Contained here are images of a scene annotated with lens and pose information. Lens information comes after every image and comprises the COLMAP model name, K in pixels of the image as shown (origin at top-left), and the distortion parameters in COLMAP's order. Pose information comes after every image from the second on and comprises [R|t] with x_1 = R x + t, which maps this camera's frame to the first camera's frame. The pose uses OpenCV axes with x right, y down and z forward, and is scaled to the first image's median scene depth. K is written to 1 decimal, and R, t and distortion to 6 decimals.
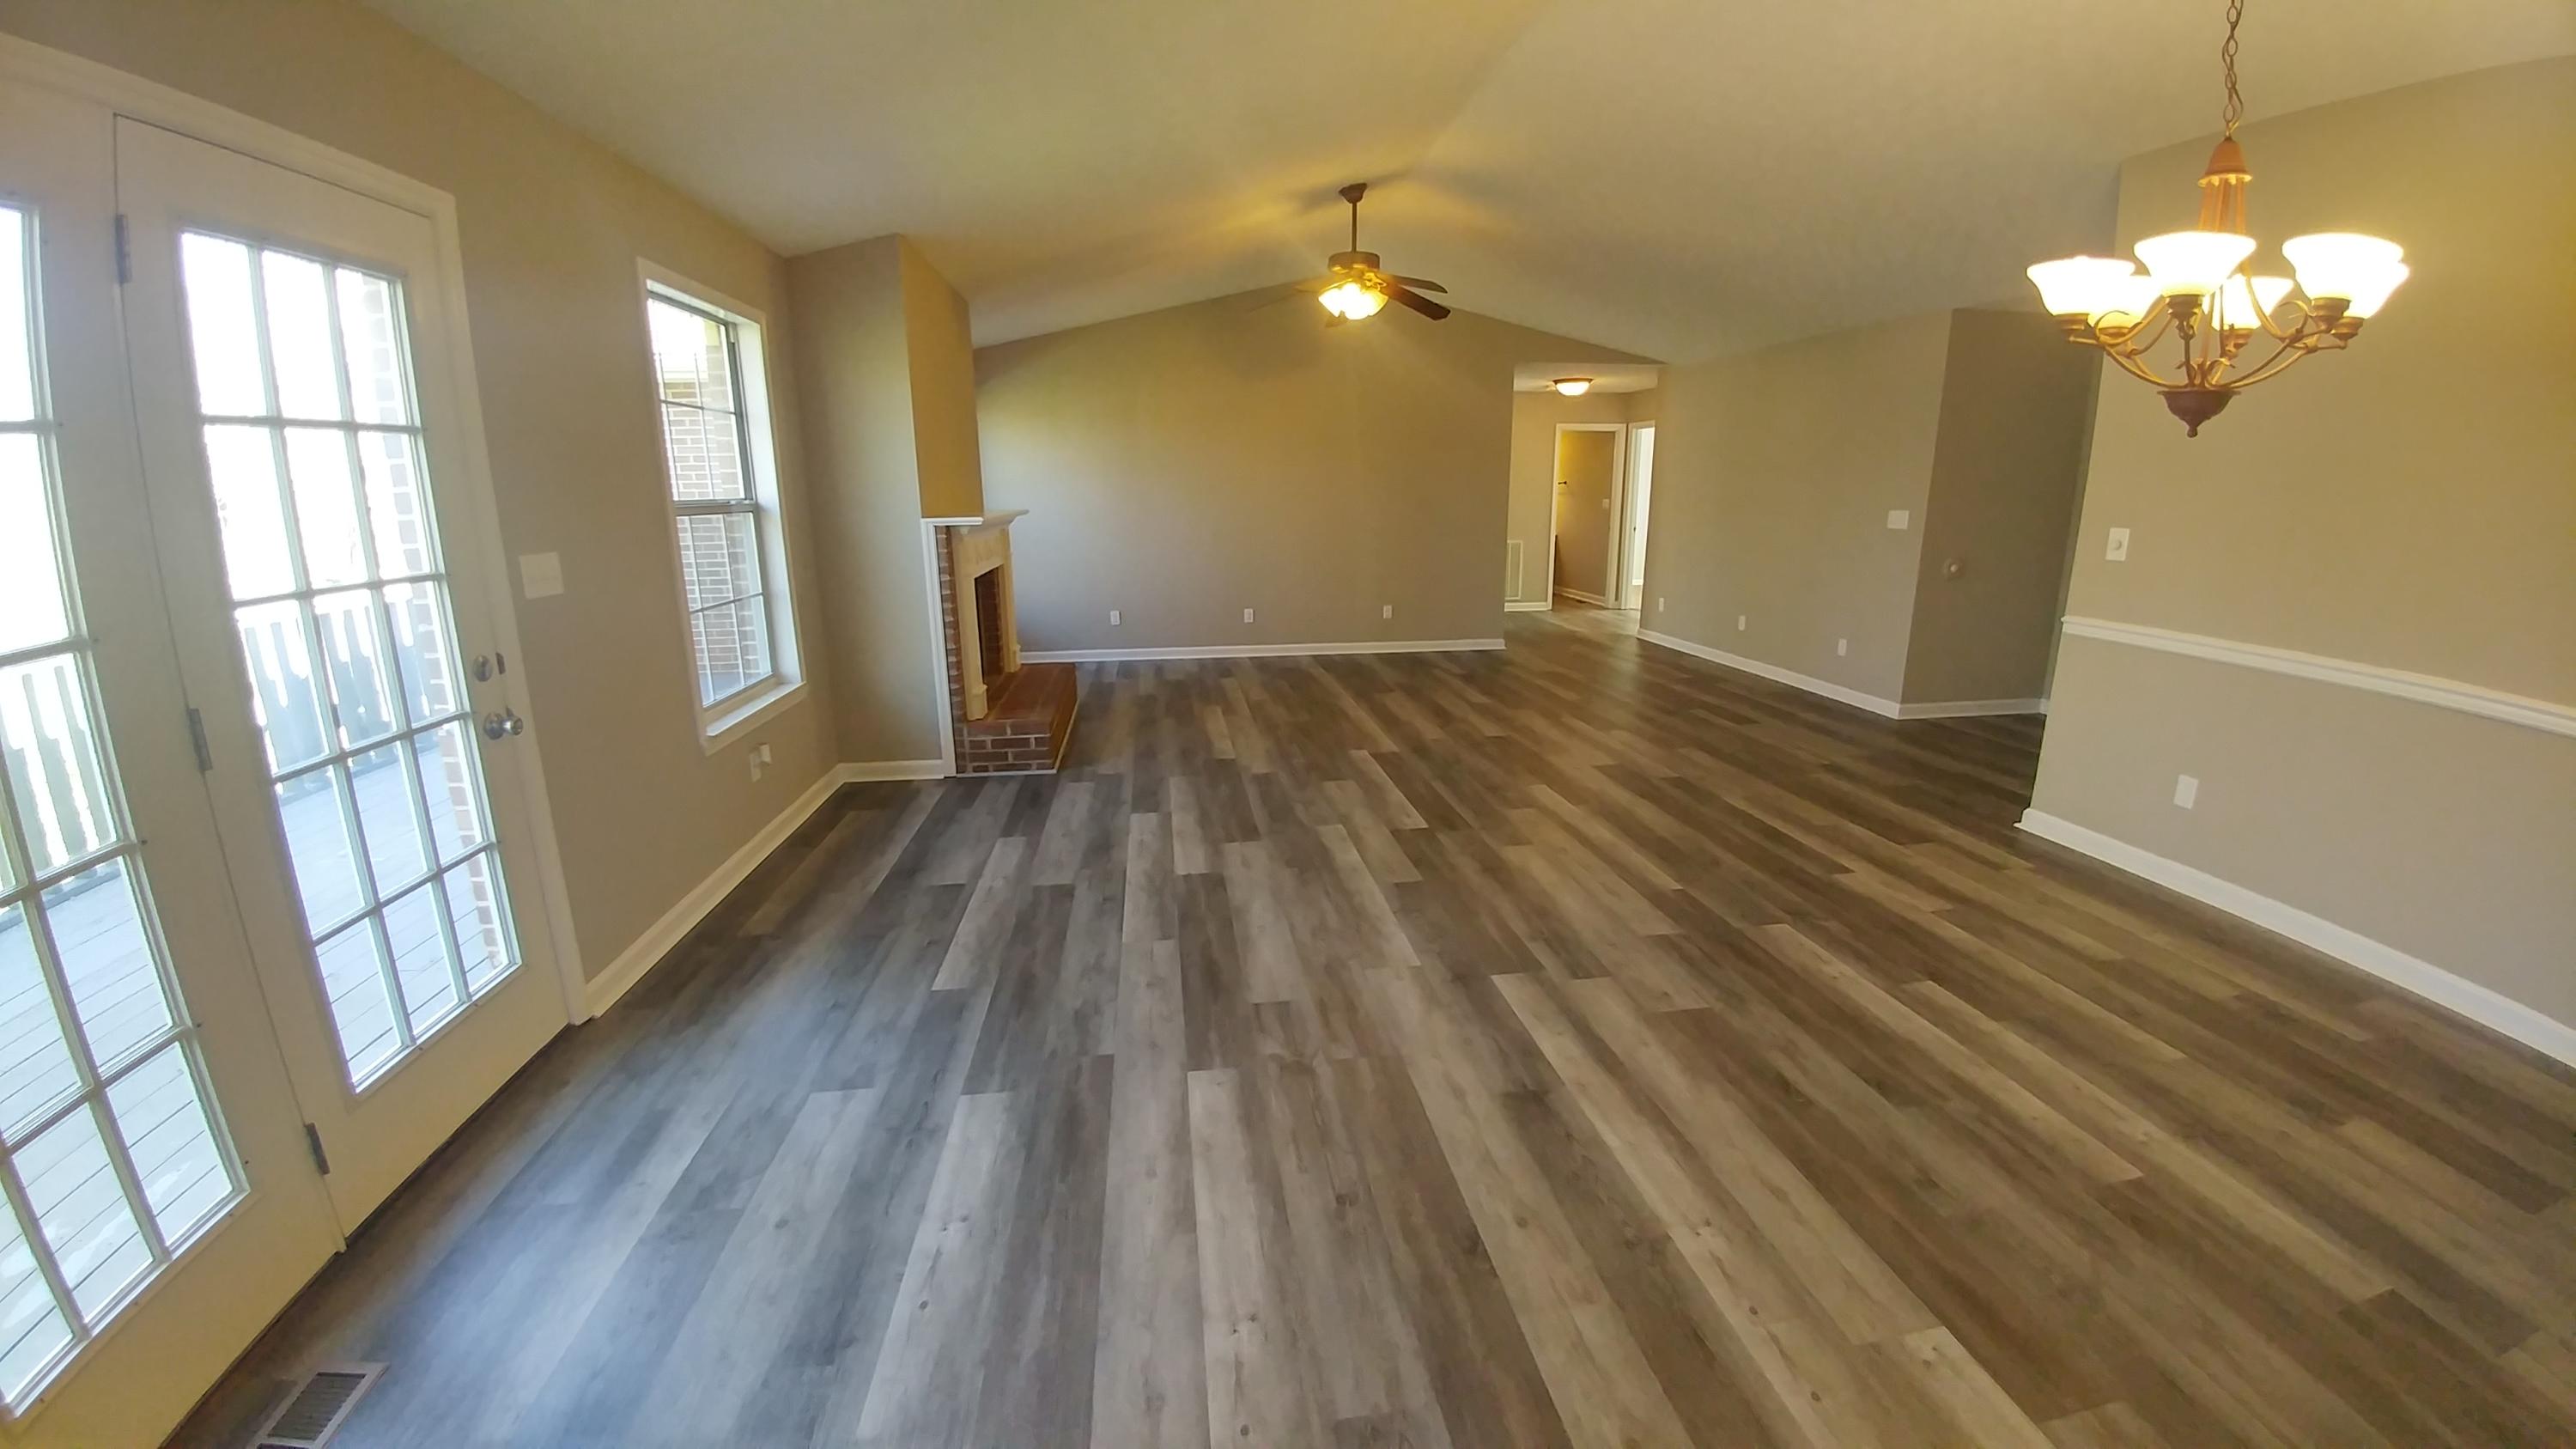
lens RADIAL K [[938.2, 0, 1284.5], [0, 938.2, 687.9], [0, 0, 1]] dist [-0.034399, 0.000052]
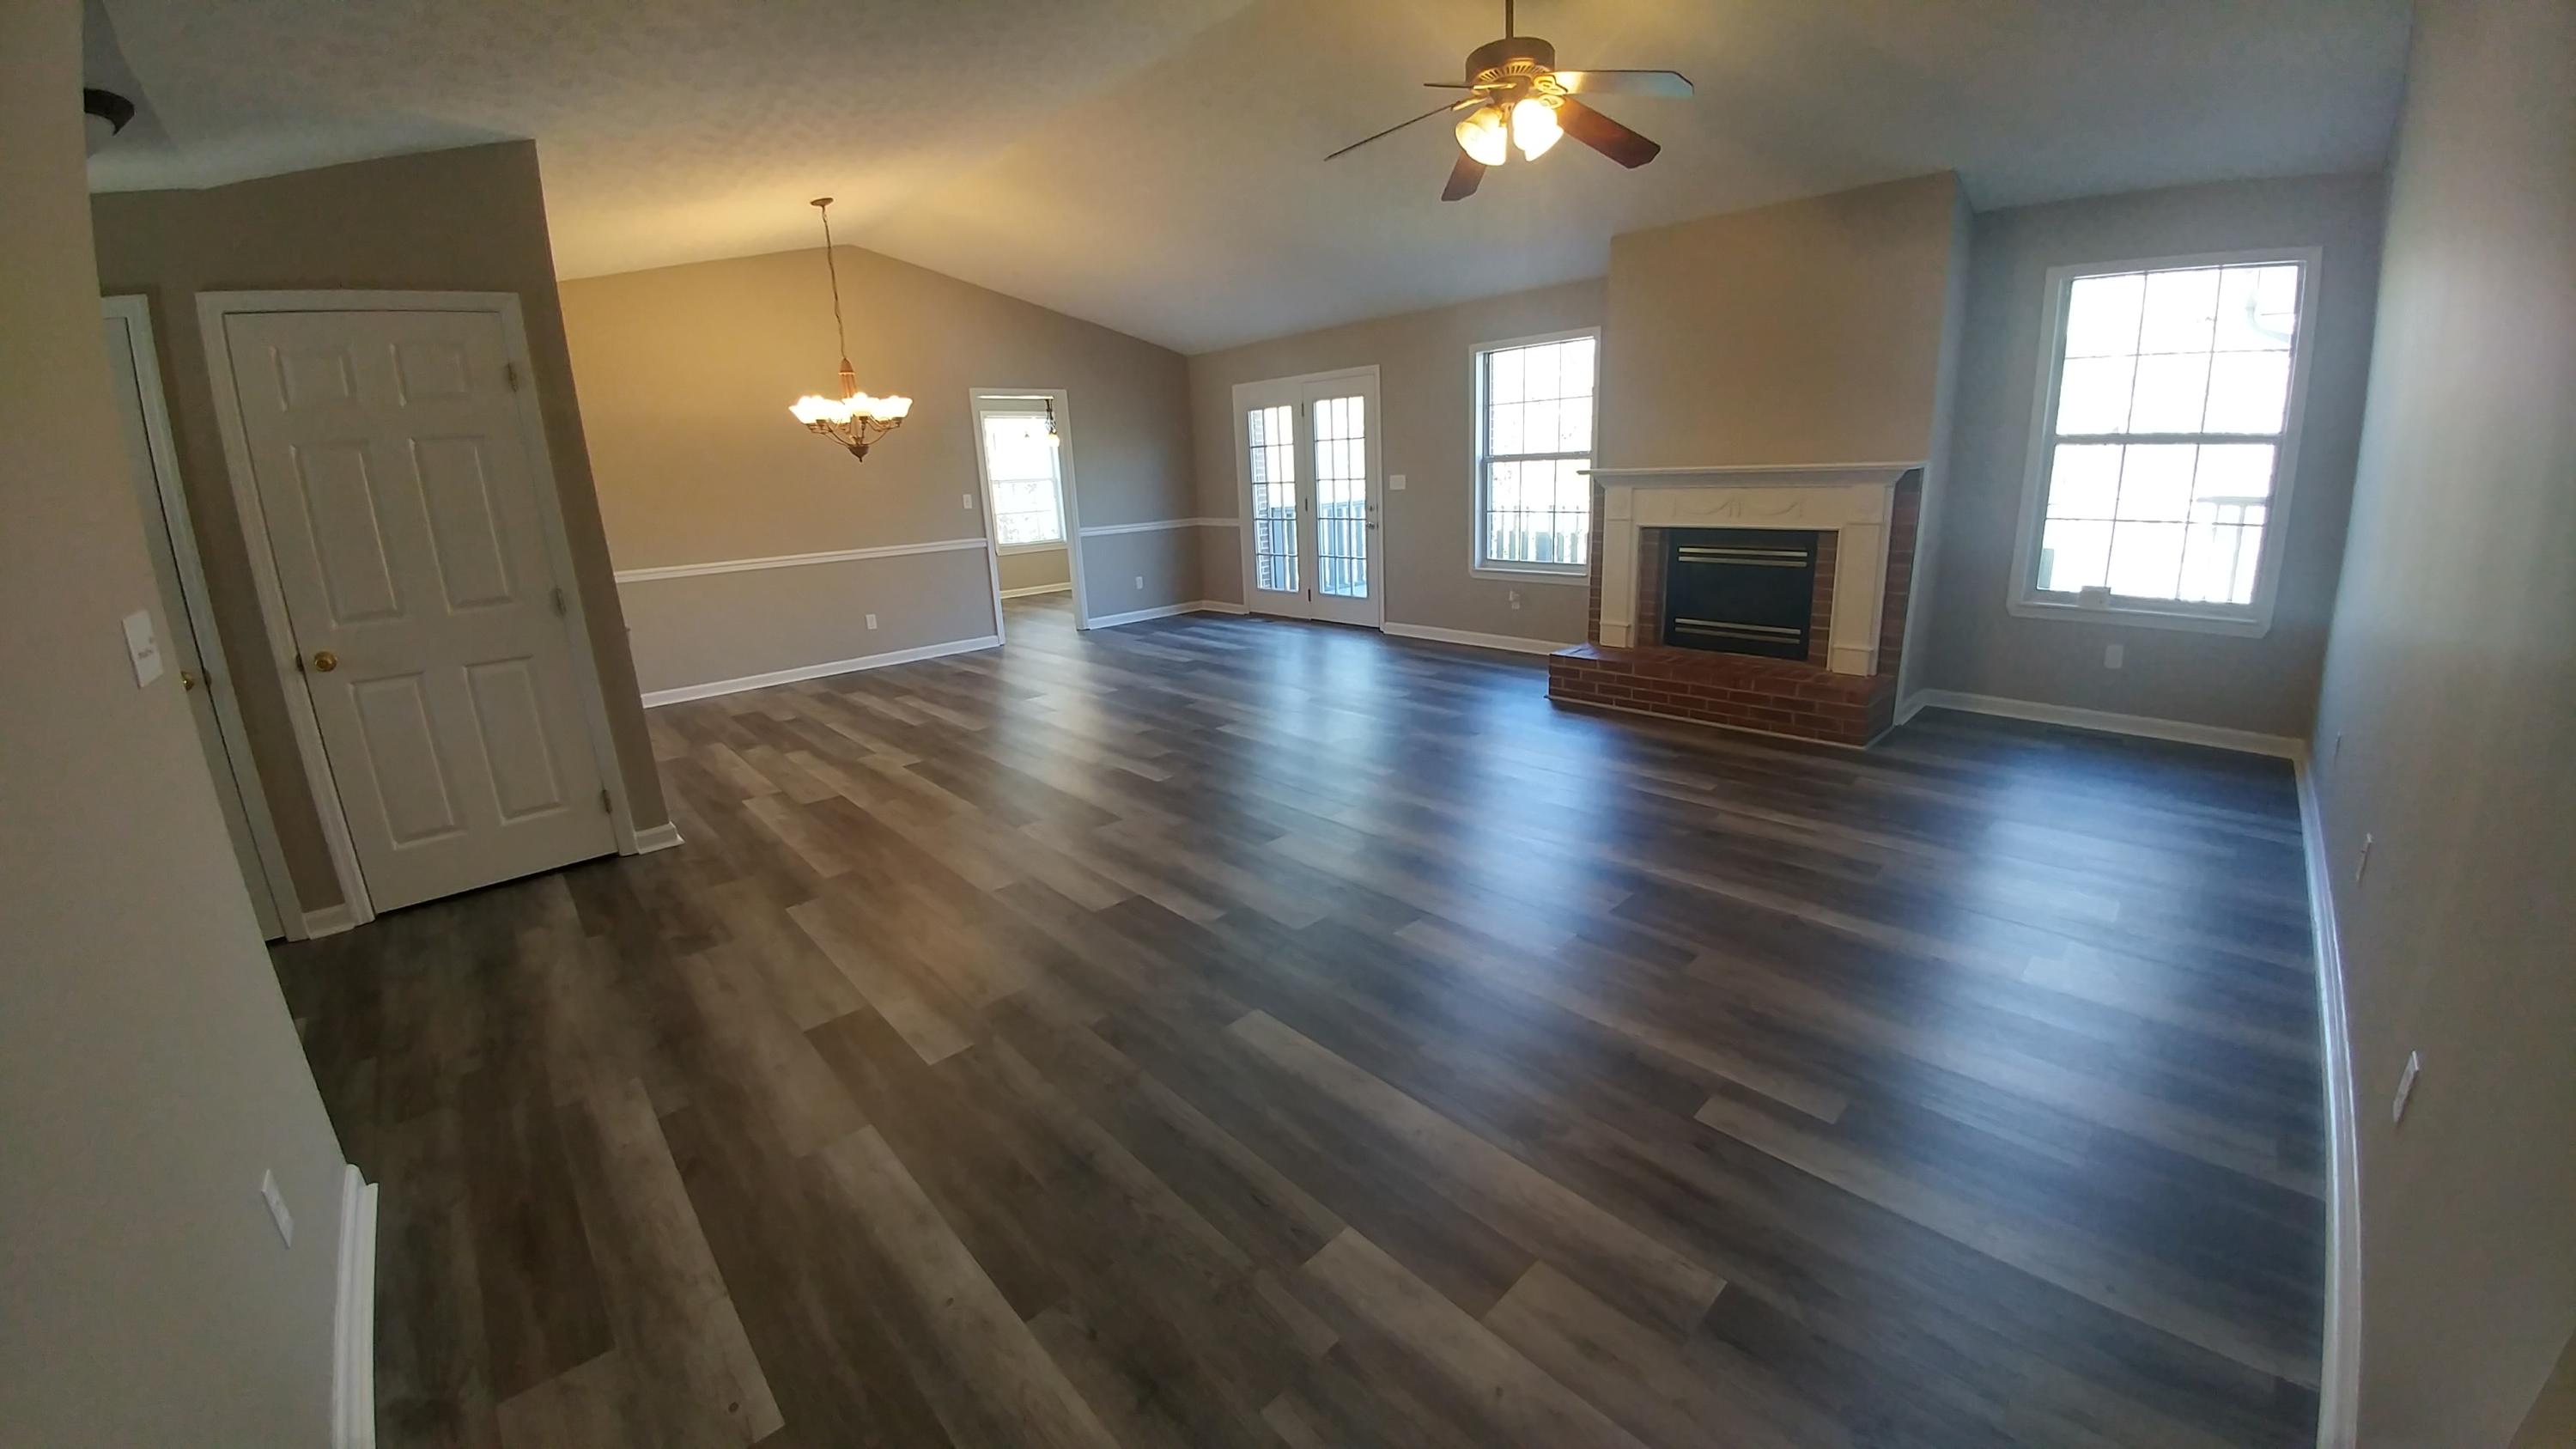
lens RADIAL K [[938.2, 0, 1284.5], [0, 938.2, 687.9], [0, 0, 1]] dist [-0.034399, 0.000052]
pose [[-0.813934, 0.177287, -0.553245, 1.247017], [-0.075807, 0.911747, 0.403697, -0.692363], [0.575989, 0.370523, -0.728662, 3.159624]]
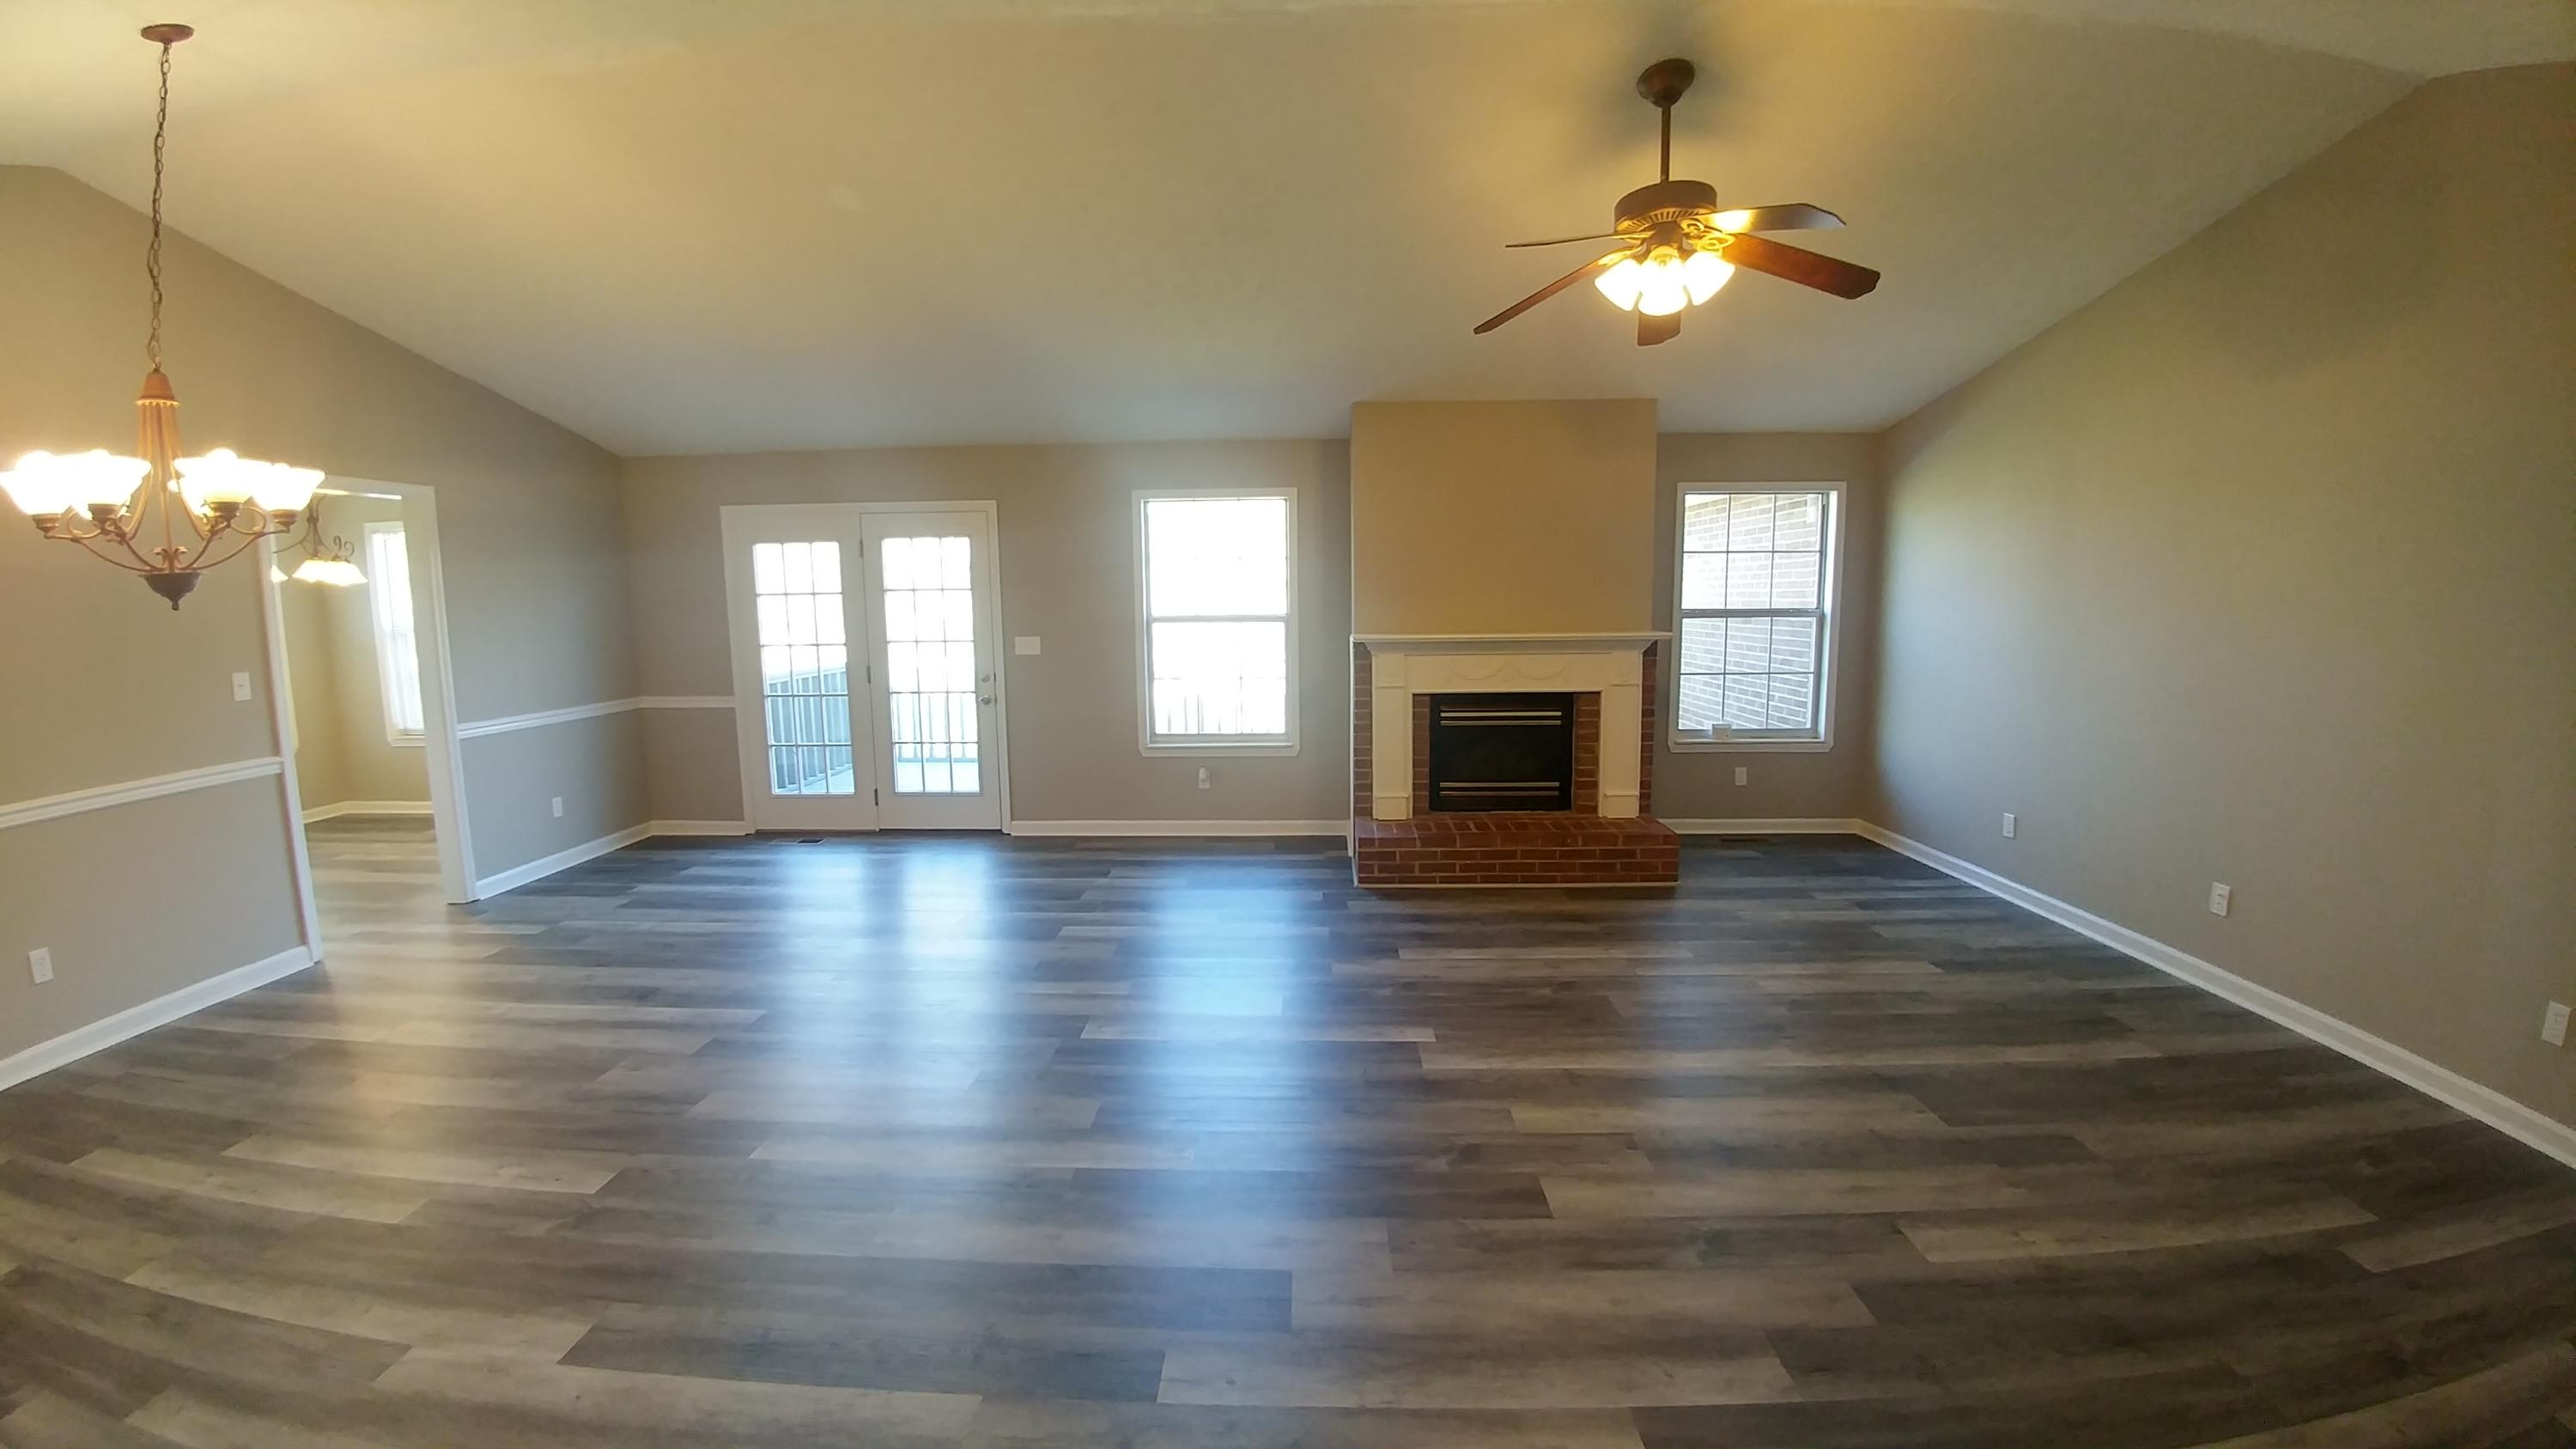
lens RADIAL K [[938.2, 0, 1284.5], [0, 938.2, 687.9], [0, 0, 1]] dist [-0.034399, 0.000052]
pose [[-0.167381, 0.106606, -0.980112, 1.422431], [-0.199955, 0.969805, 0.139633, -0.473853], [0.965402, 0.219350, -0.141011, 1.952526]]
